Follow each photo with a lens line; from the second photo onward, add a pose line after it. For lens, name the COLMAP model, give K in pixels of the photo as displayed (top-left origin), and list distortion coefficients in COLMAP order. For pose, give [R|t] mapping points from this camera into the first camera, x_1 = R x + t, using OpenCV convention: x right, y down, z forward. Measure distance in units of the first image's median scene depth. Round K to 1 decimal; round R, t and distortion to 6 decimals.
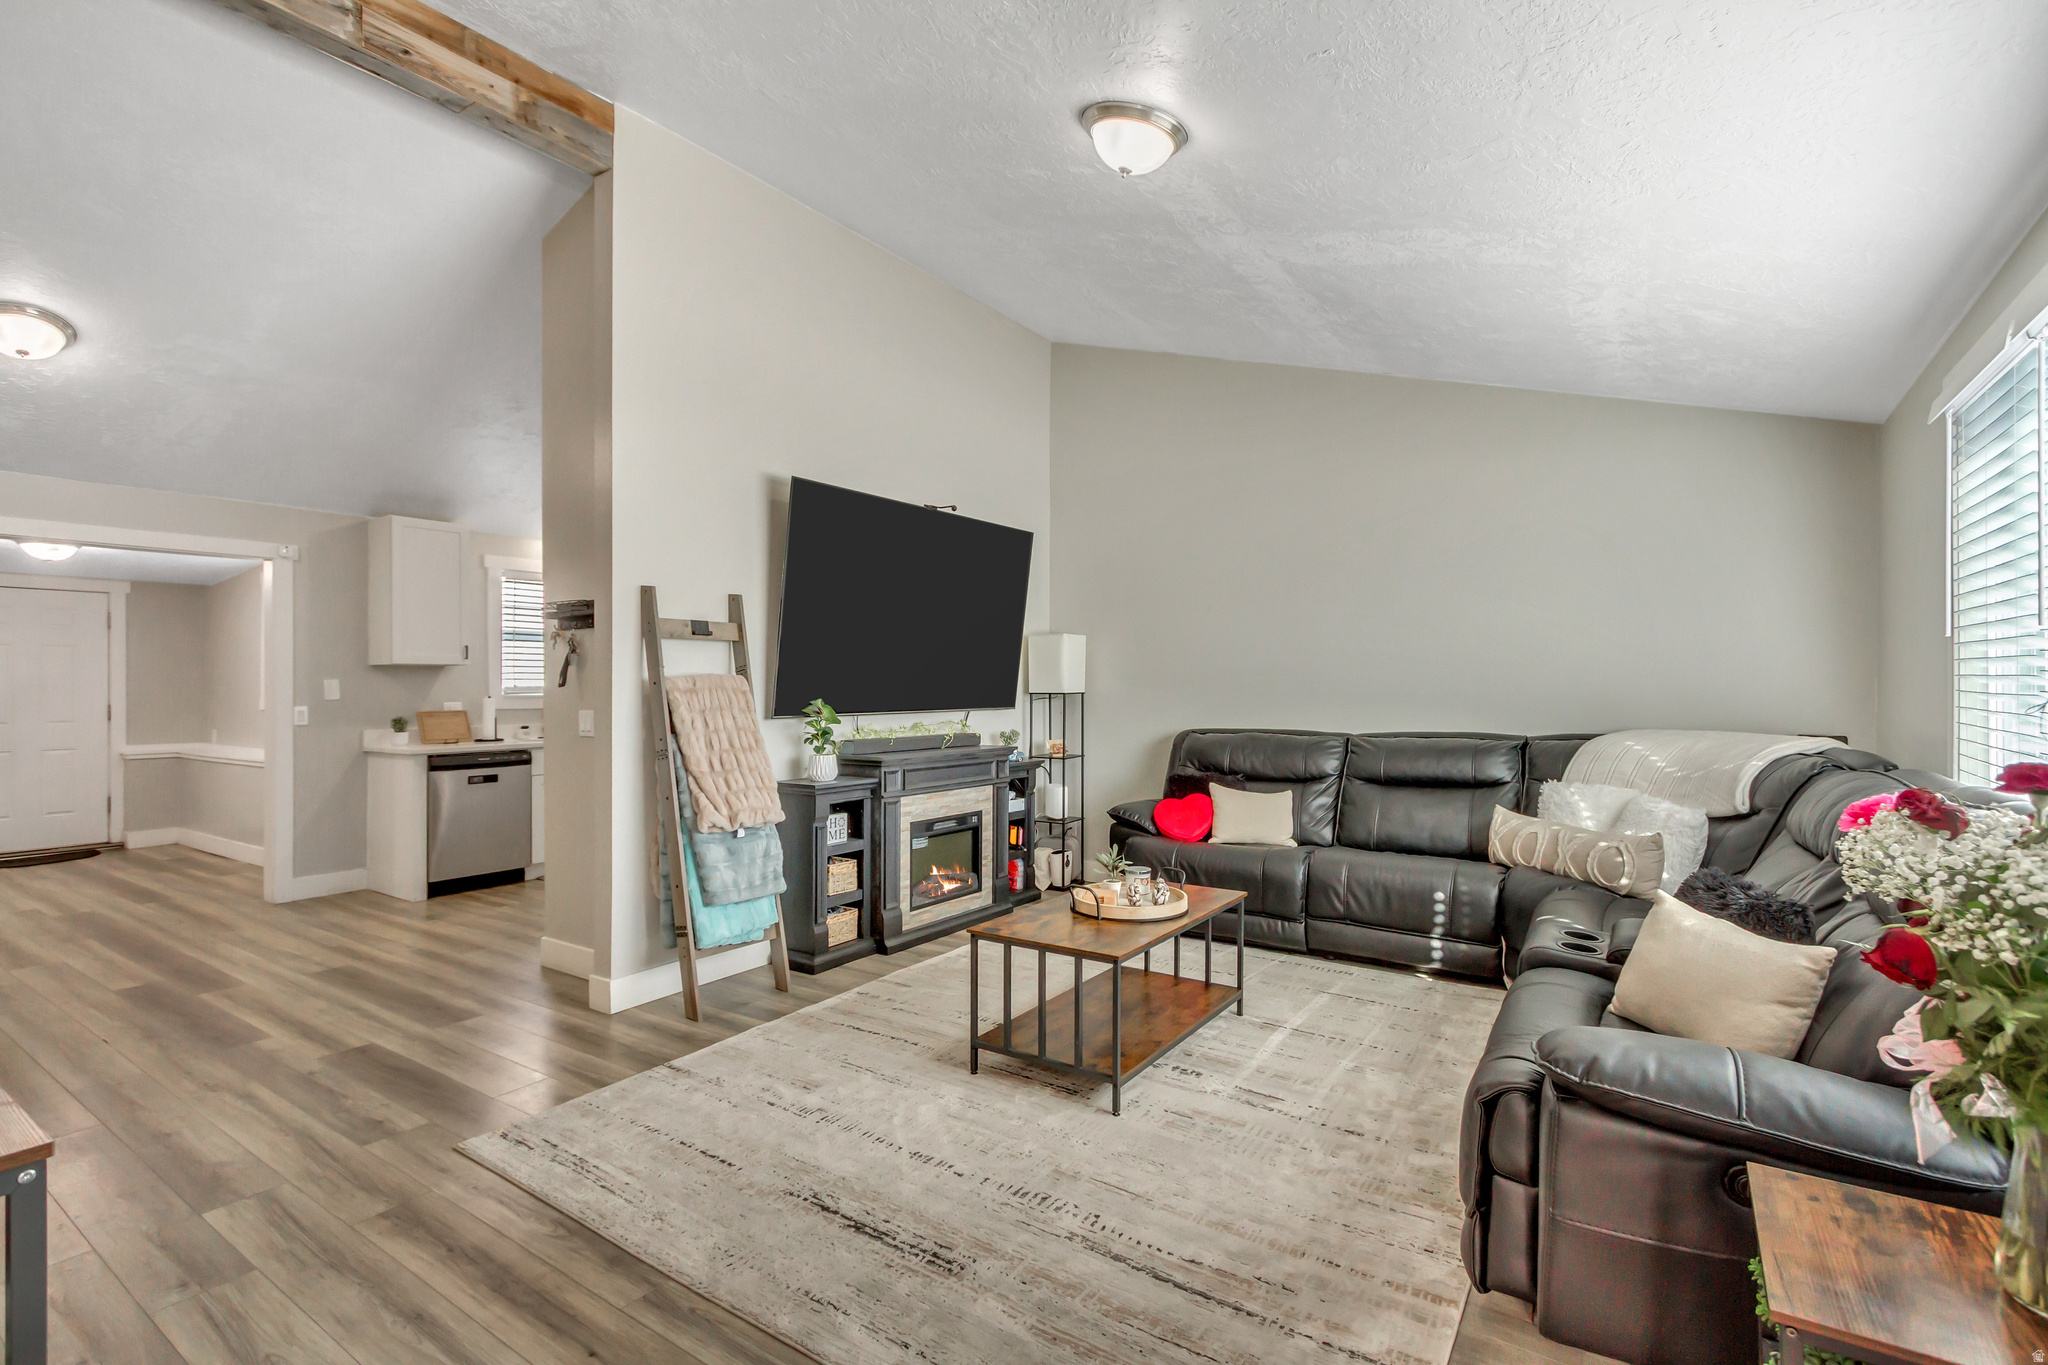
lens RADIAL K [[933.0, 0, 1024.0], [0, 933.0, 682.5], [0, 0, 1]] dist [0.001498, -0.000595]
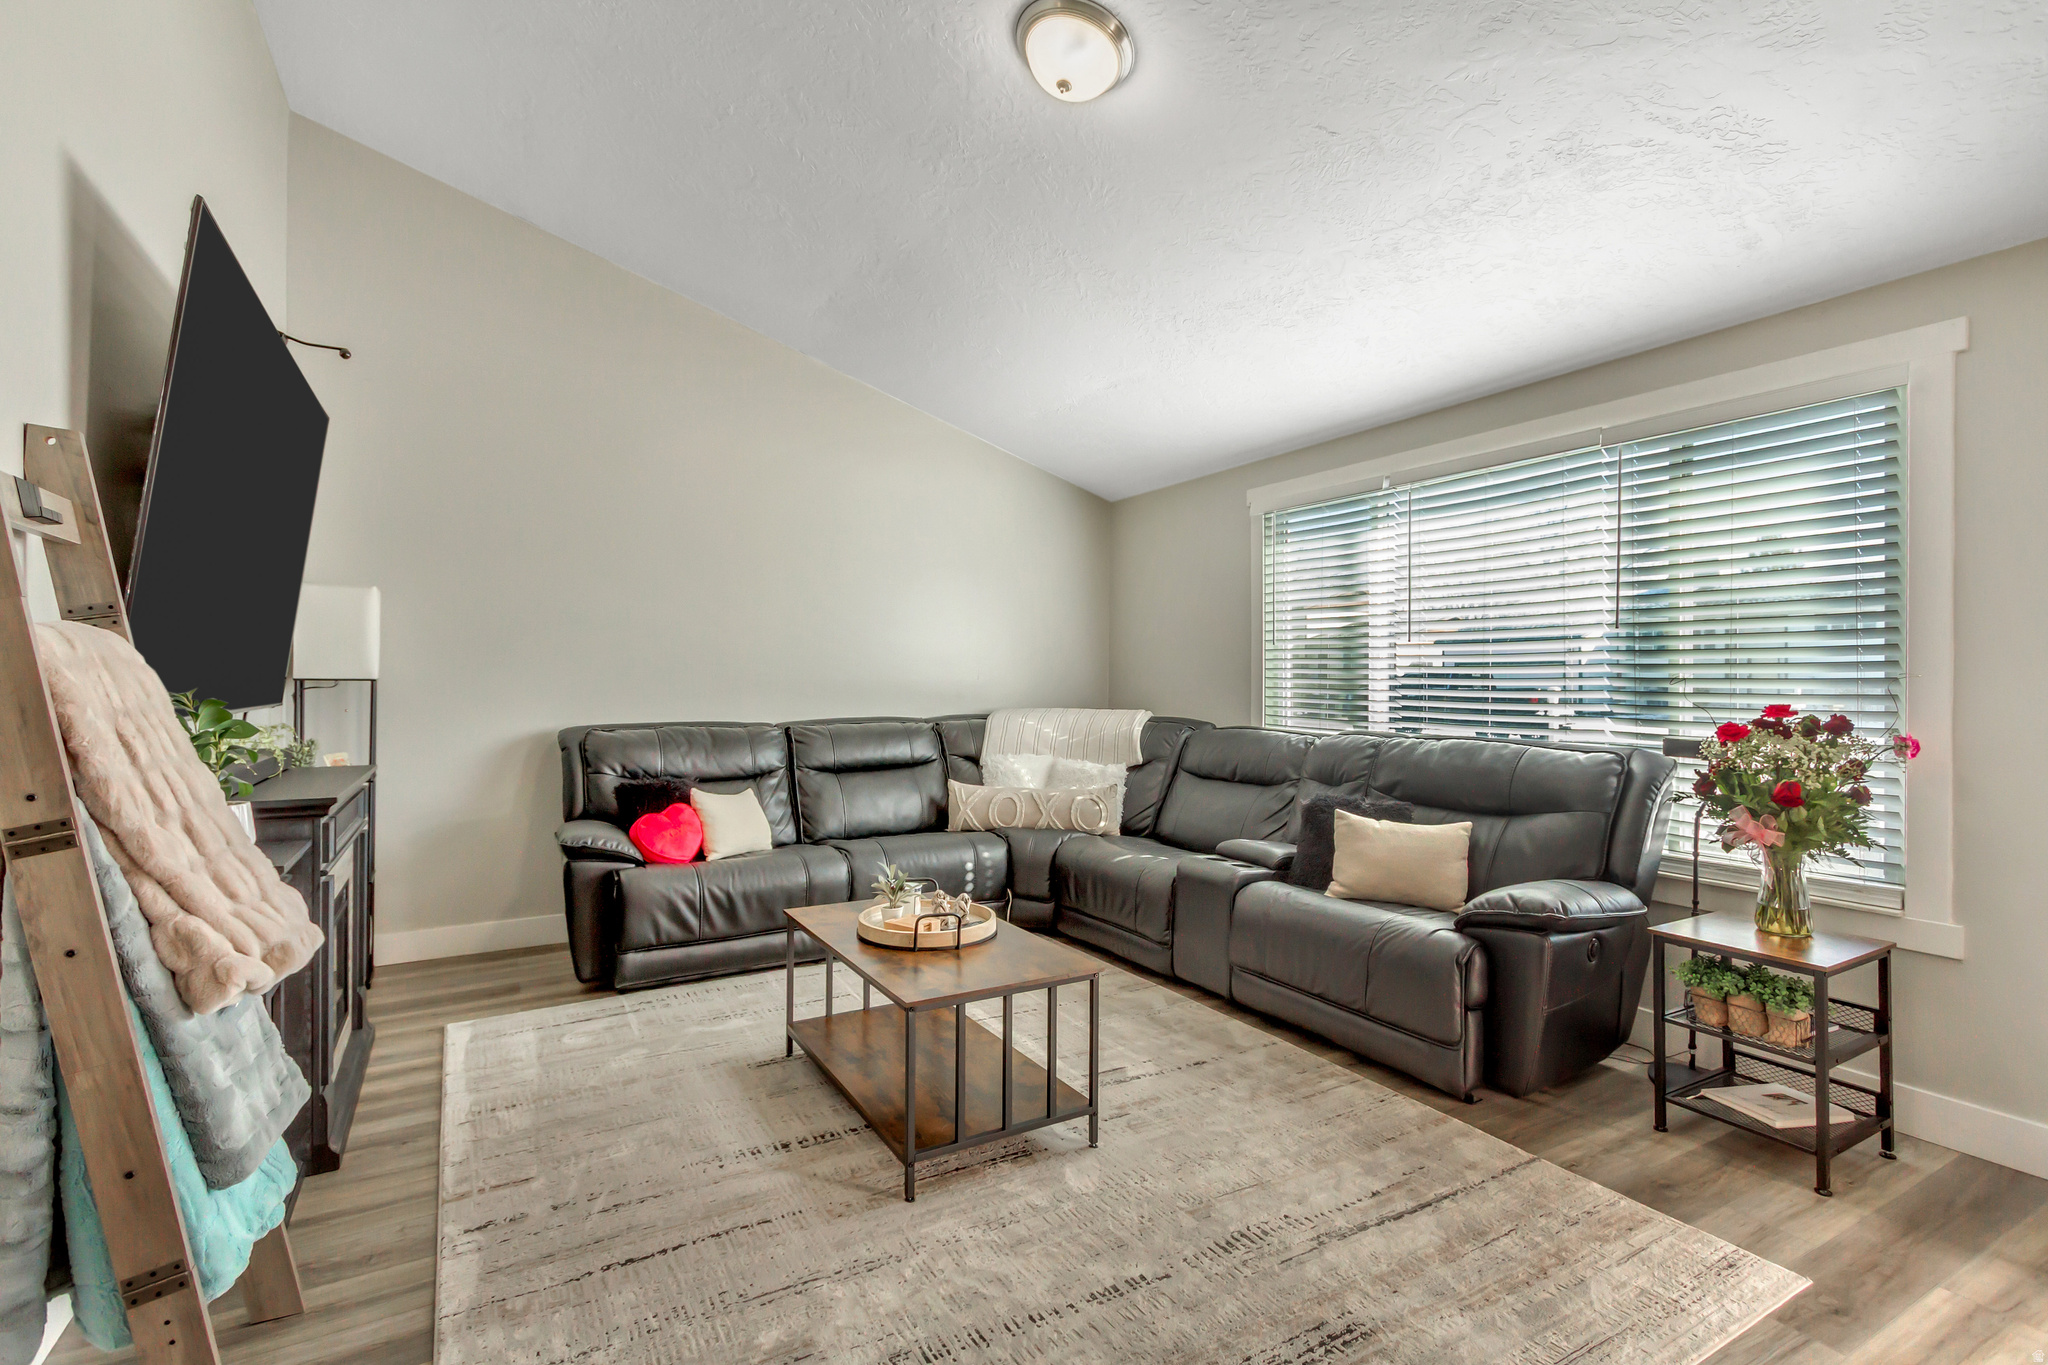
lens RADIAL K [[948.0, 0, 1020.4], [0, 948.0, 688.4], [0, 0, 1]] dist [0.004772, 0.000391]
pose [[0.435212, -0.002441, 0.900325, -0.551348], [-0.006215, 0.999964, 0.005716, 0.017273], [-0.900307, -0.008083, 0.435181, 0.499288]]
